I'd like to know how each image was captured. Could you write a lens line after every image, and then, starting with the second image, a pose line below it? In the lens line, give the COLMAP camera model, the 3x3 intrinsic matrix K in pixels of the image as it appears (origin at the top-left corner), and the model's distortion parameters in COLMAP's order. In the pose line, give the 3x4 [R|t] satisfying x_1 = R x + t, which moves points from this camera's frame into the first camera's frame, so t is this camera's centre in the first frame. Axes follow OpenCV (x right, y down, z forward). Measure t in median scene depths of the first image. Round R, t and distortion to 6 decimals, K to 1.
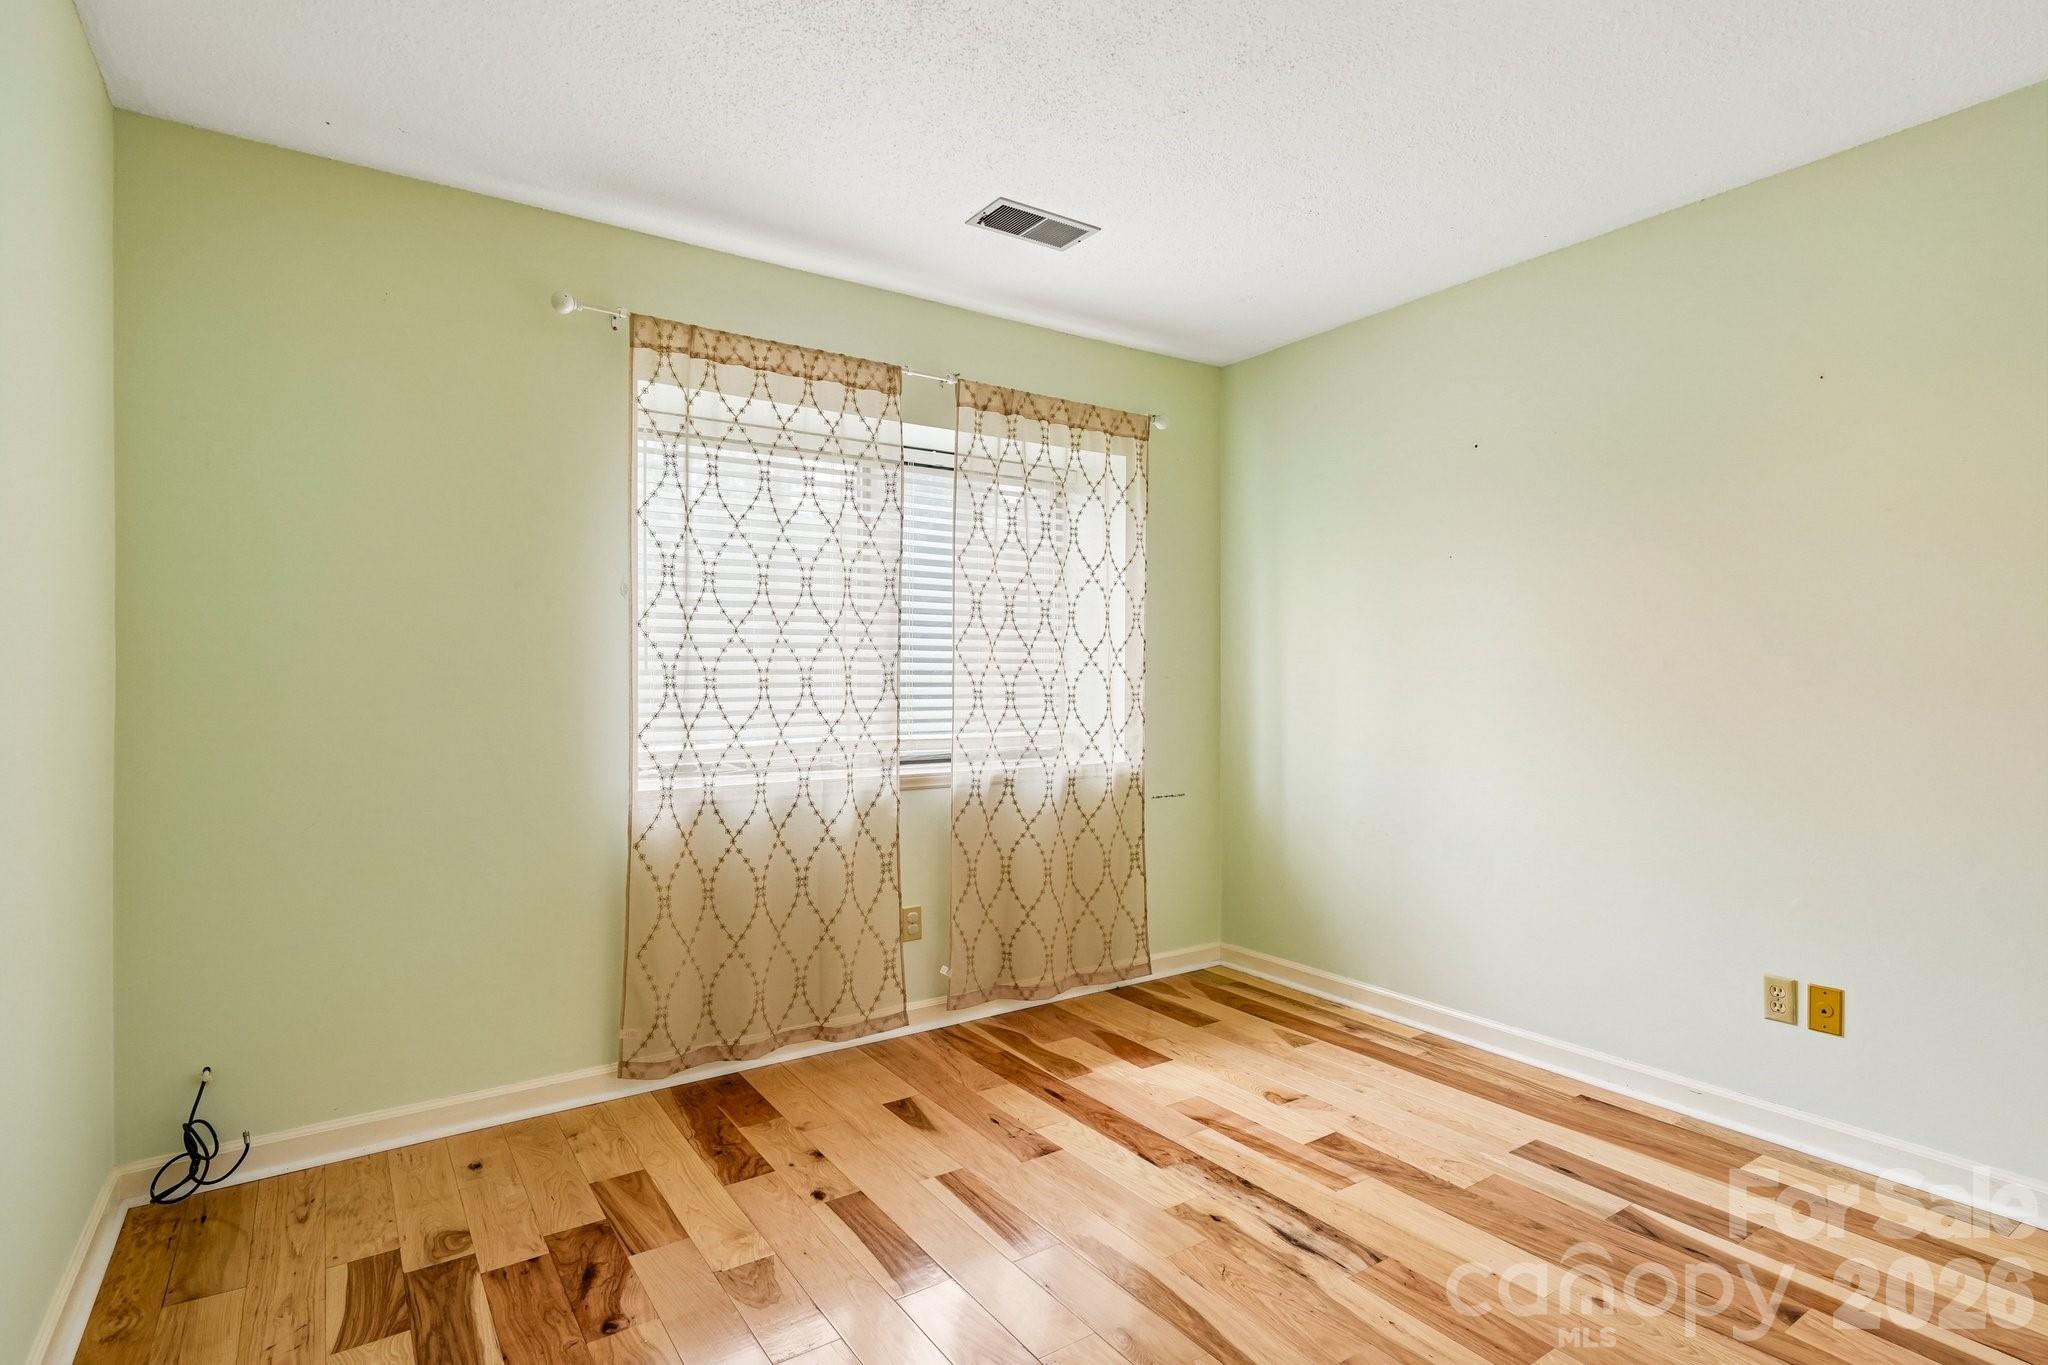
lens RADIAL K [[1029.6, 0, 1026.9], [0, 1029.6, 682.0], [0, 0, 1]] dist [0.000515, 0.000113]
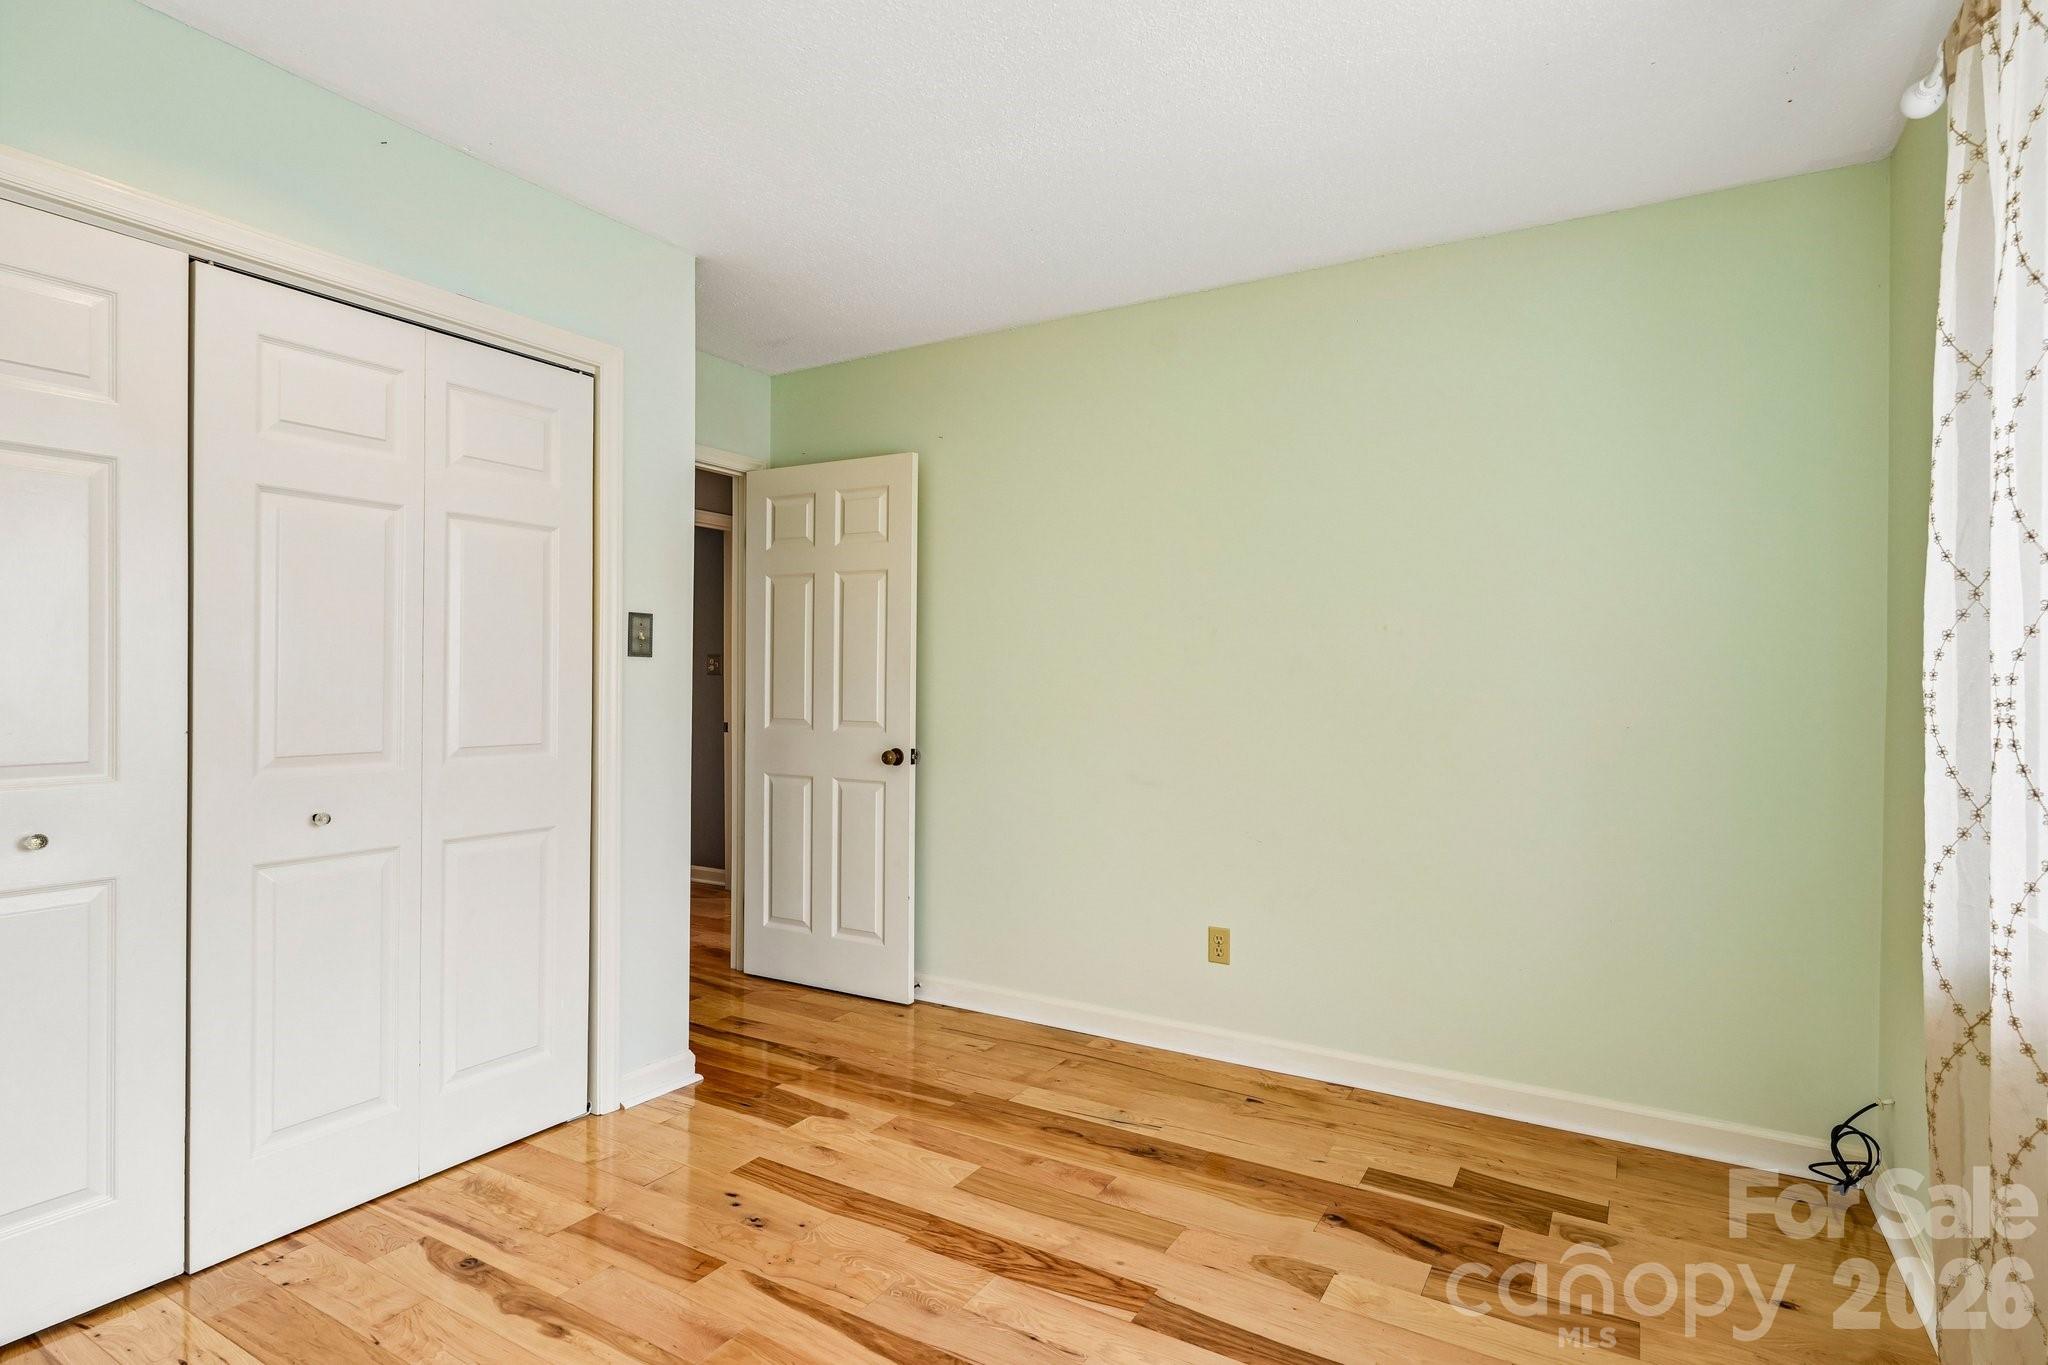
lens RADIAL K [[1029.6, 0, 1026.9], [0, 1029.6, 682.0], [0, 0, 1]] dist [0.000515, 0.000113]
pose [[-0.912409, -0.005692, -0.409240, 0.341547], [-0.009853, 0.999919, 0.008060, -0.015201], [0.409160, 0.011386, -0.912391, 1.532959]]
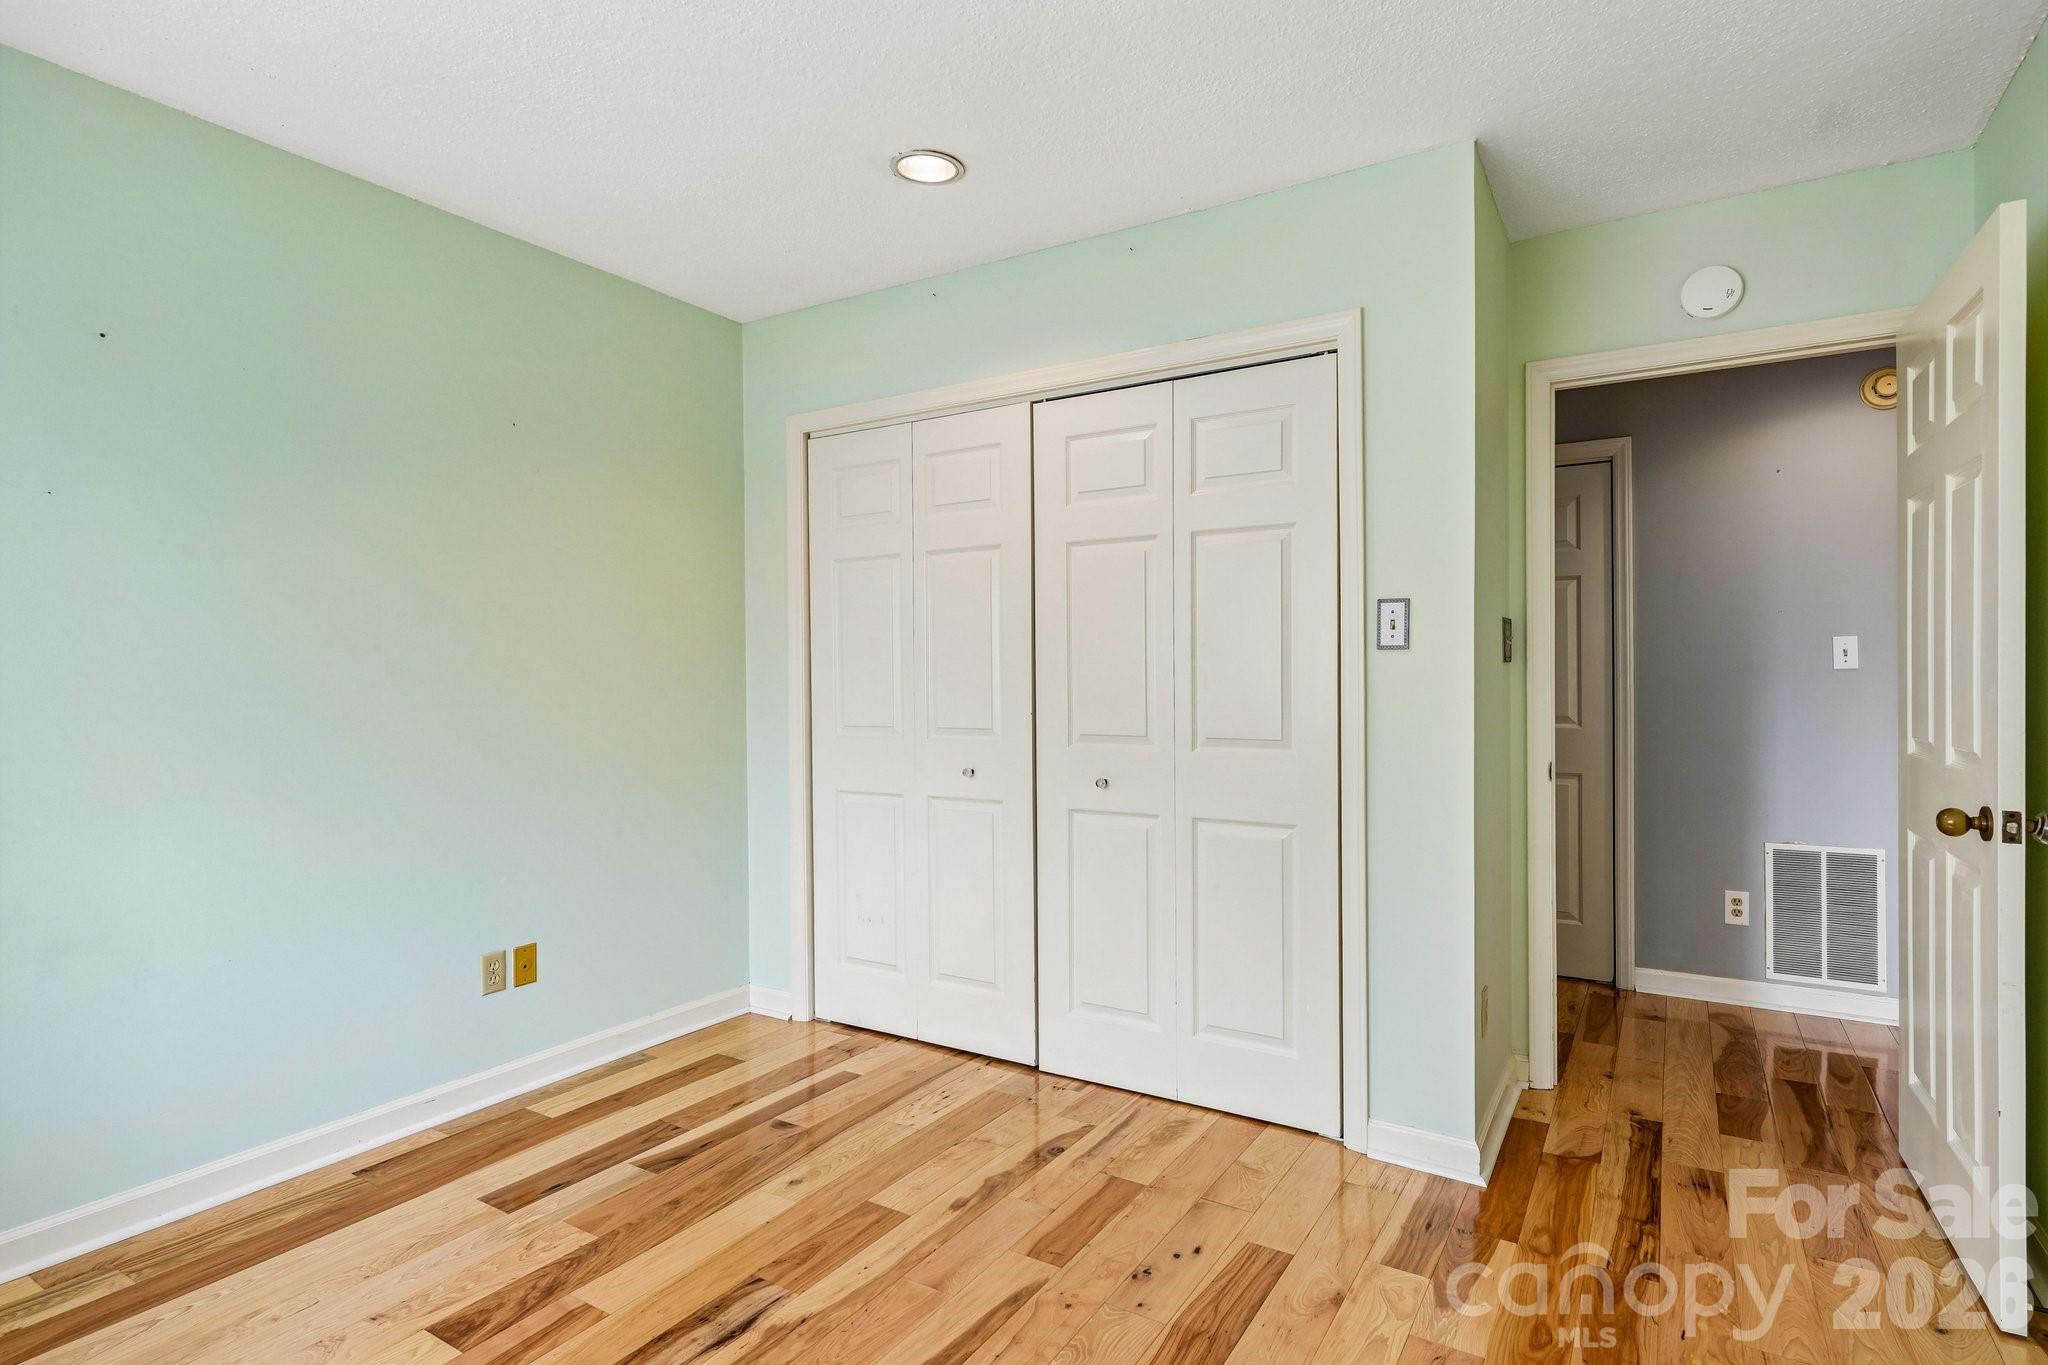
lens RADIAL K [[1029.6, 0, 1026.9], [0, 1029.6, 682.0], [0, 0, 1]] dist [0.000515, 0.000113]
pose [[-0.398878, -0.000543, 0.917004, -0.567289], [0.010159, 0.999936, 0.005011, -0.006208], [-0.916948, 0.011315, -0.398847, 0.998351]]
